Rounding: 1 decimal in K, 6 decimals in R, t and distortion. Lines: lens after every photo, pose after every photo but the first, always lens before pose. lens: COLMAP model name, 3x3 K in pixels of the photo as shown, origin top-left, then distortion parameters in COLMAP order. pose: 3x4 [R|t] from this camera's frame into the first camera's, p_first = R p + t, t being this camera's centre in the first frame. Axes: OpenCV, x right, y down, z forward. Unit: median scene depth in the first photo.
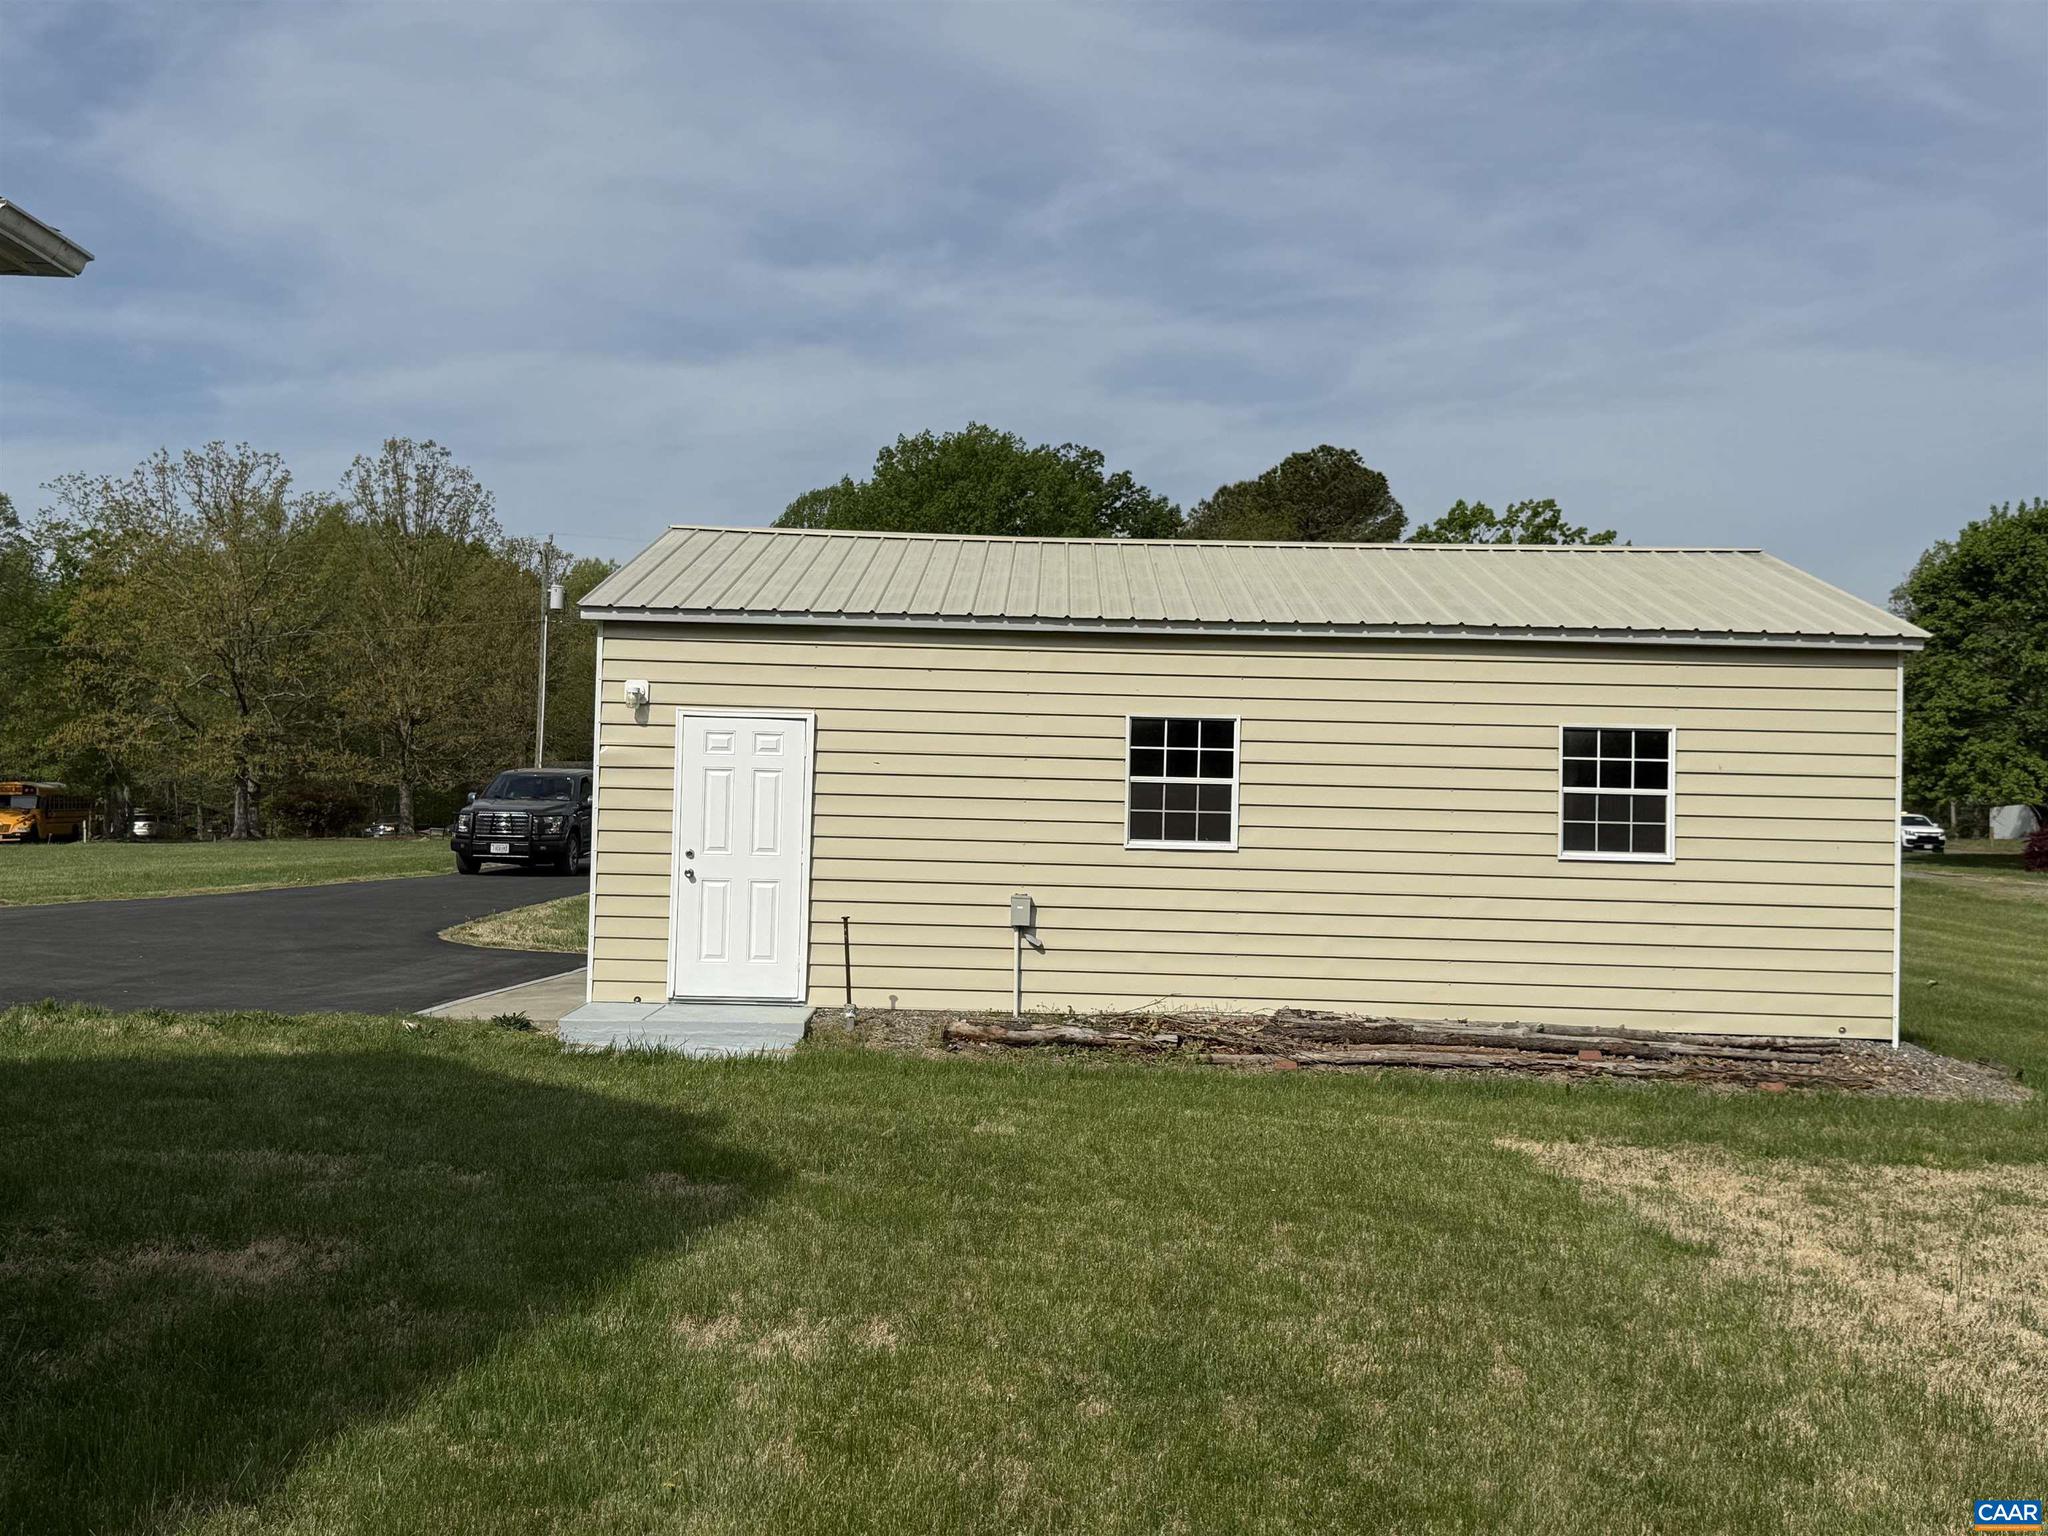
lens RADIAL K [[2259.1, 0, 1024.0], [0, 2259.1, 768.0], [0, 0, 1]] dist [0.216095, -0.639231]
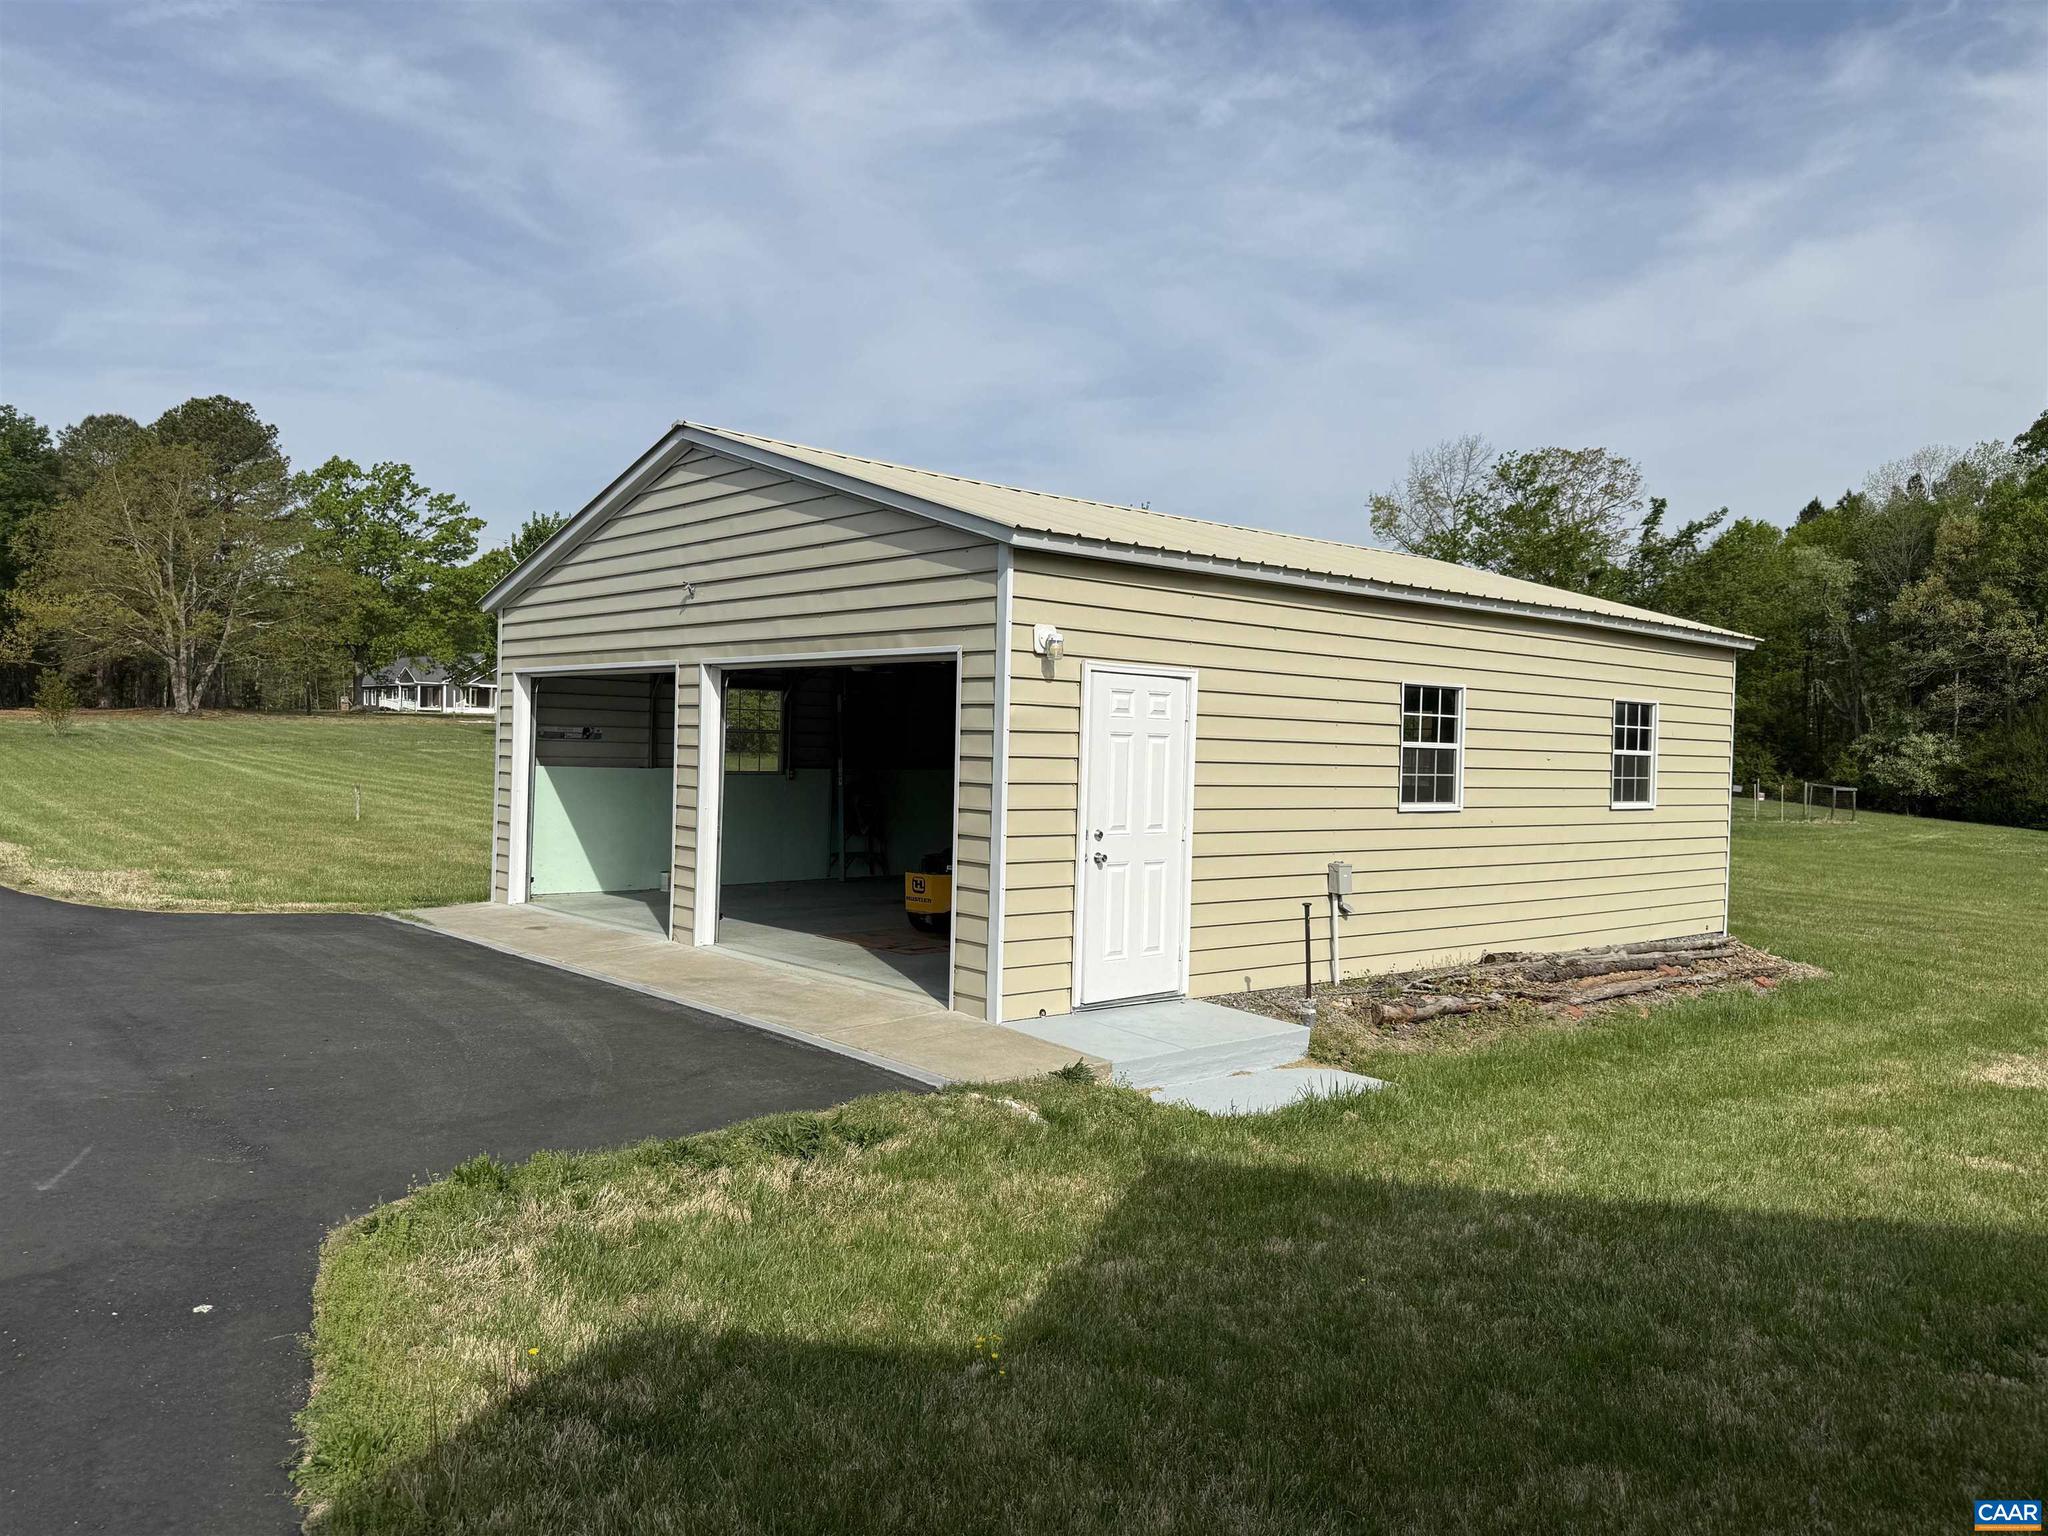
lens RADIAL K [[1527.3, 0, 1024.0], [0, 1527.3, 768.0], [0, 0, 1]] dist [0.005084, 0.005935]
pose [[0.748548, -0.014345, 0.662925, -0.337444], [-0.030670, 0.997947, 0.056225, -0.011304], [-0.662371, -0.062419, 0.746572, 0.369317]]
